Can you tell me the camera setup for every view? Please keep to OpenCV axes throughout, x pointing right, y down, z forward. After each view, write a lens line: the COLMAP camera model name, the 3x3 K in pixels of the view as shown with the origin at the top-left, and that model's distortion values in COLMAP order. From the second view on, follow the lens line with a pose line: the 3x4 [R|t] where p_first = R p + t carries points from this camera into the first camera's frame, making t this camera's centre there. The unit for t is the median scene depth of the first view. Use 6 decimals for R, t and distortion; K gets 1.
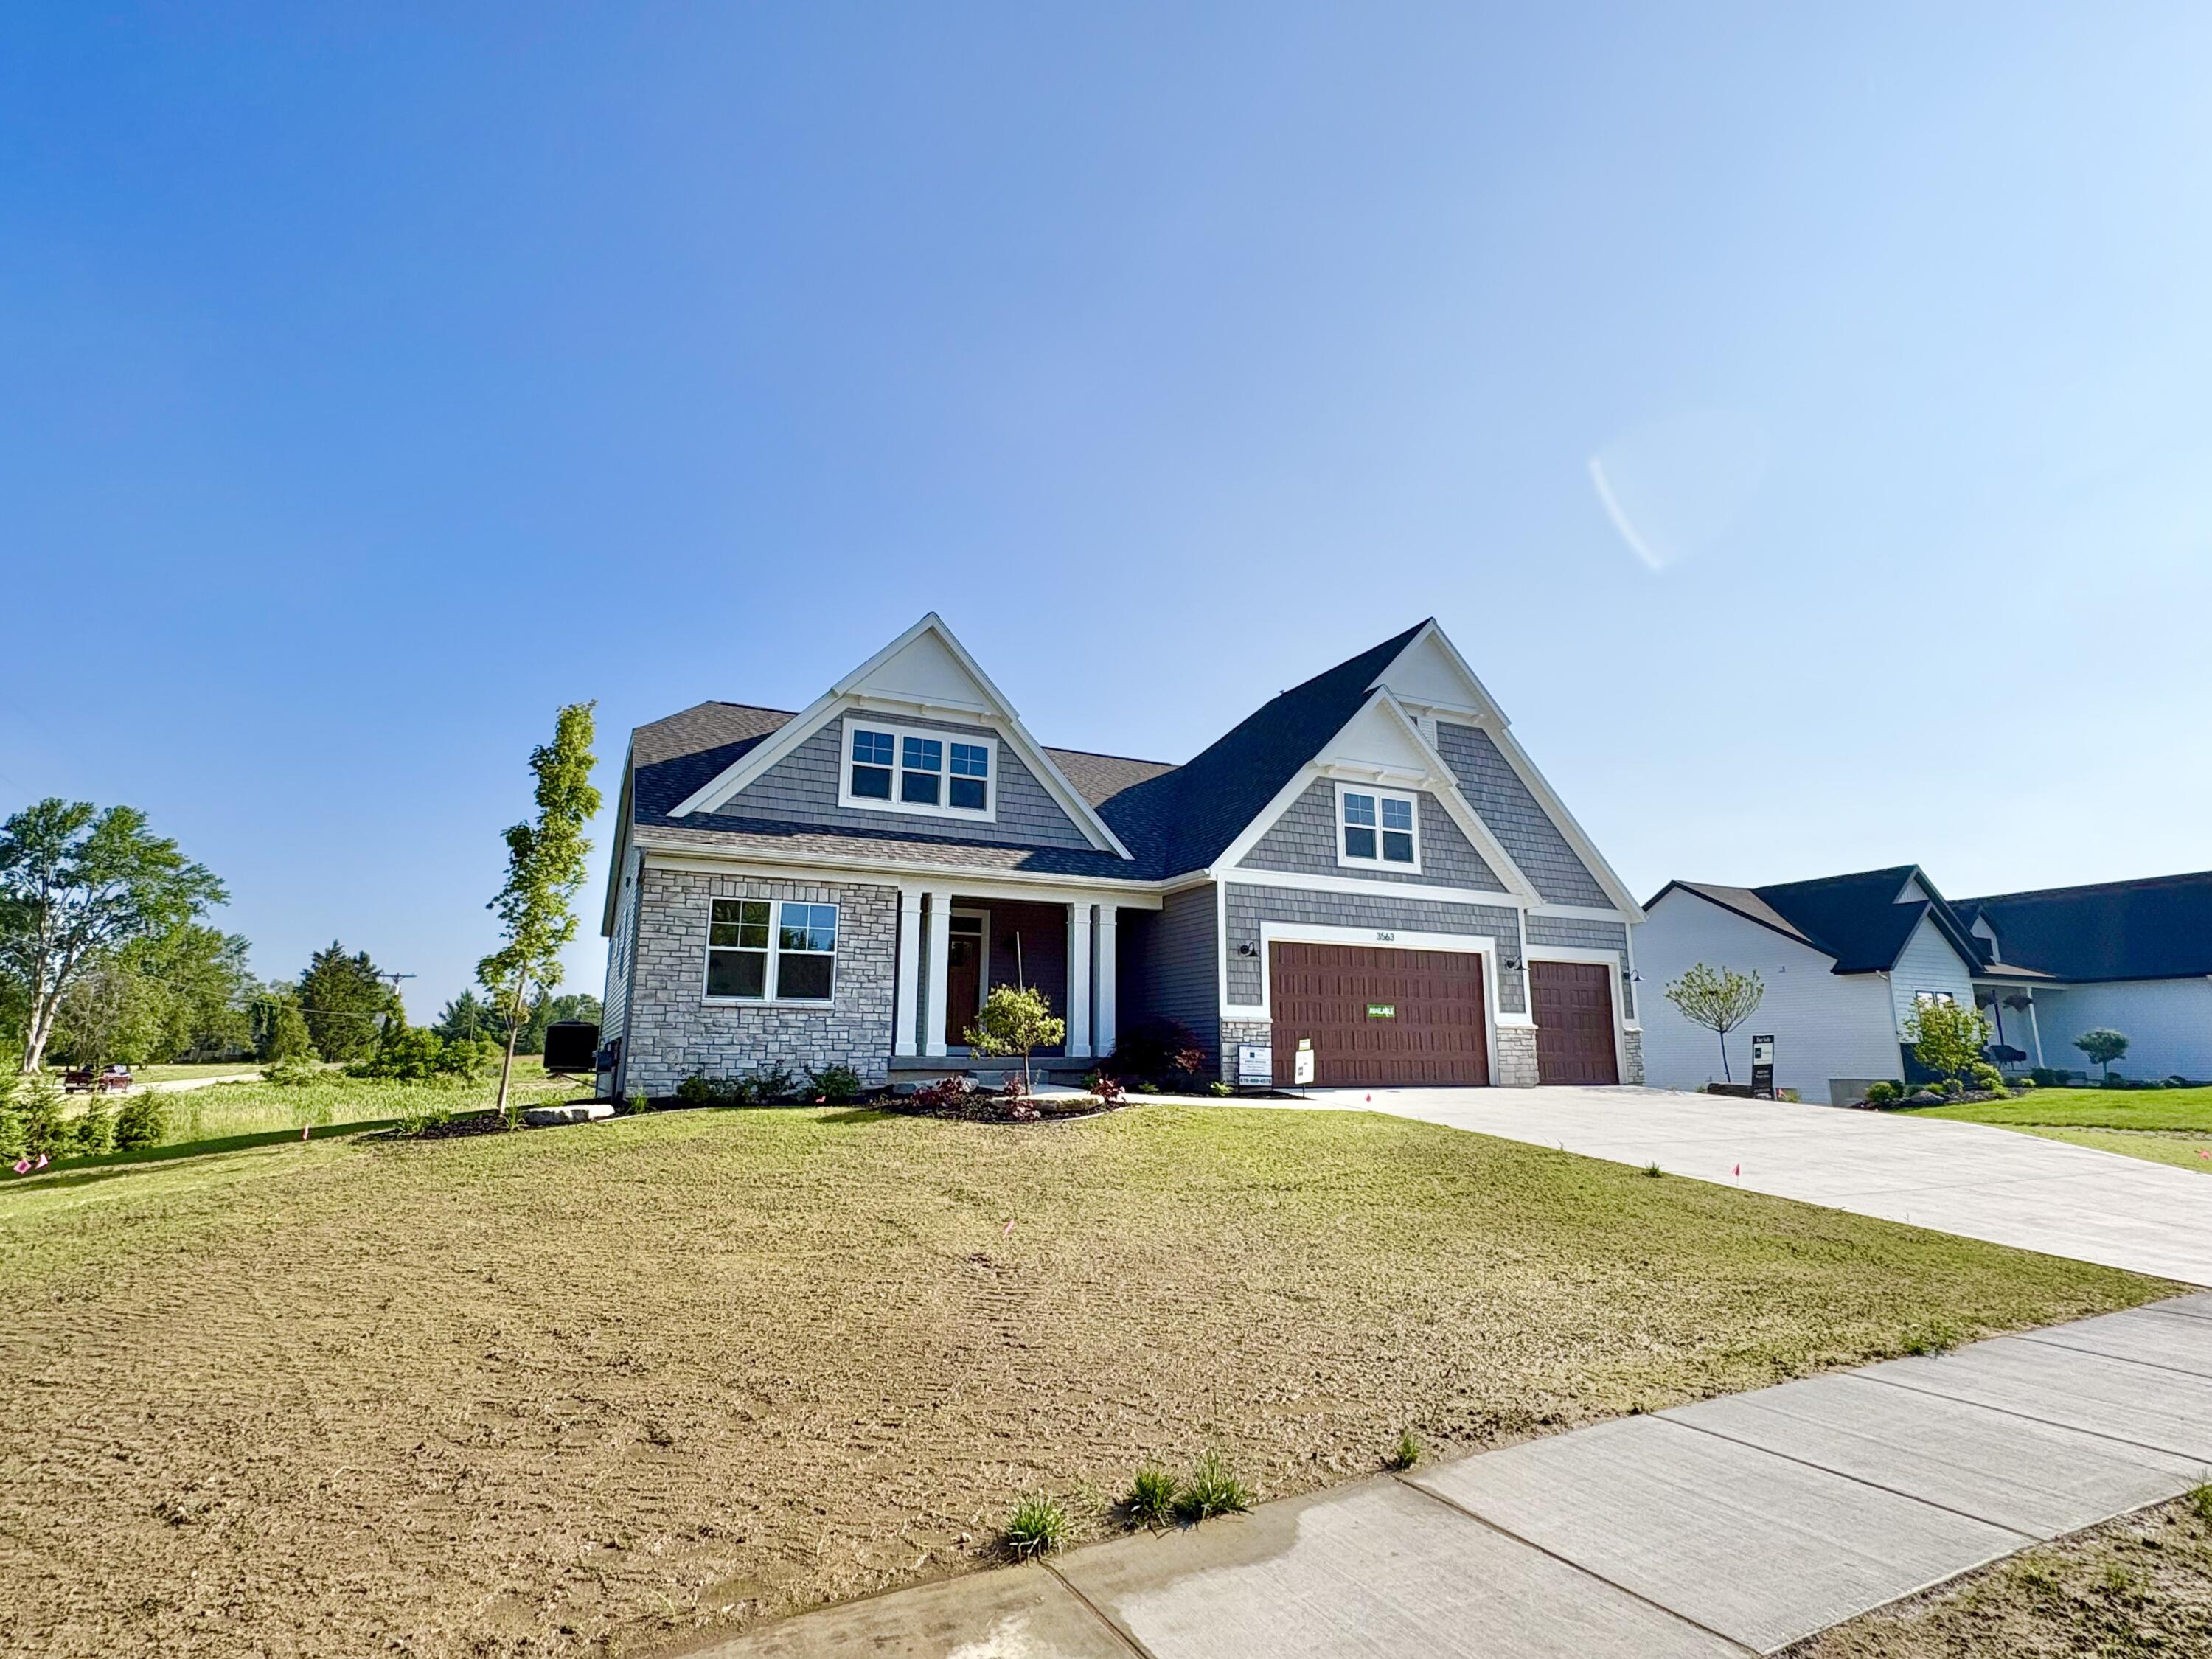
lens RADIAL K [[1099.7, 0, 1094.5], [0, 1099.7, 827.3], [0, 0, 1]] dist [-0.000077, 0.000505]
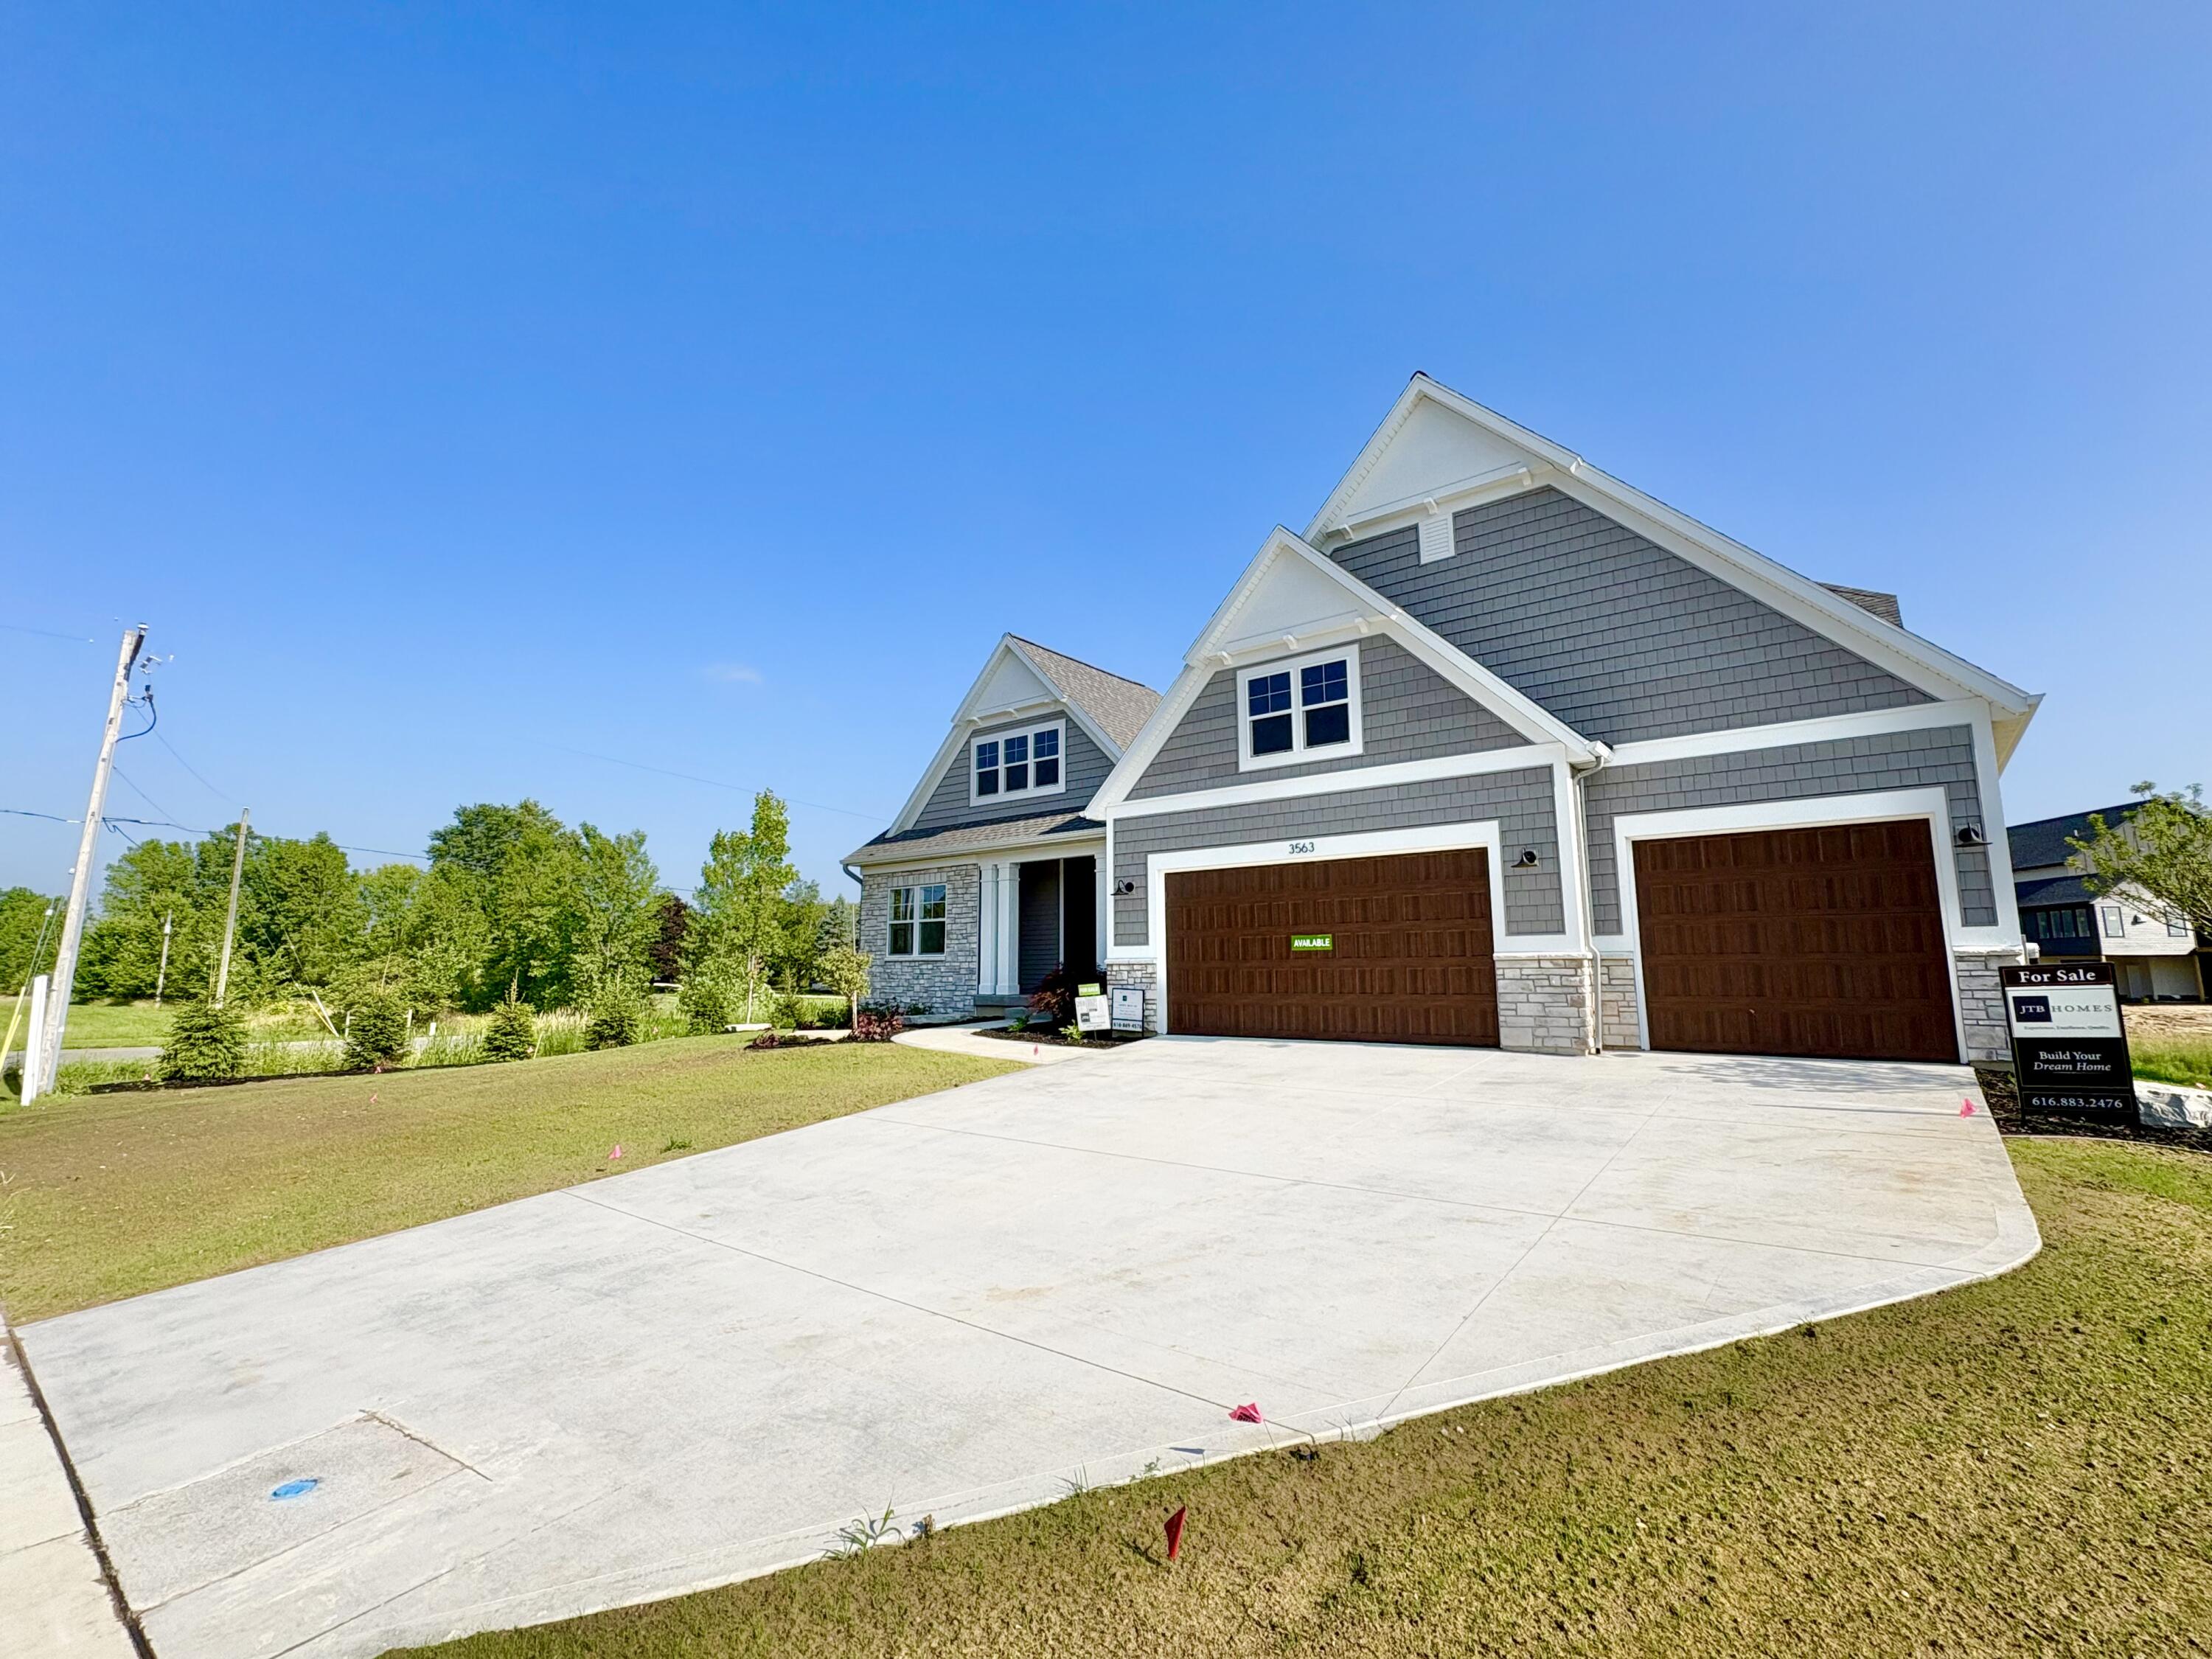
lens RADIAL K [[970.9, 0, 1104.6], [0, 970.9, 832.0], [0, 0, 1]] dist [0.003407, 0.000173]
pose [[0.431861, -0.135036, -0.891774, 0.832276], [0.194377, 0.979430, -0.054177, 0.100176], [0.880746, -0.149943, 0.449225, 0.581708]]
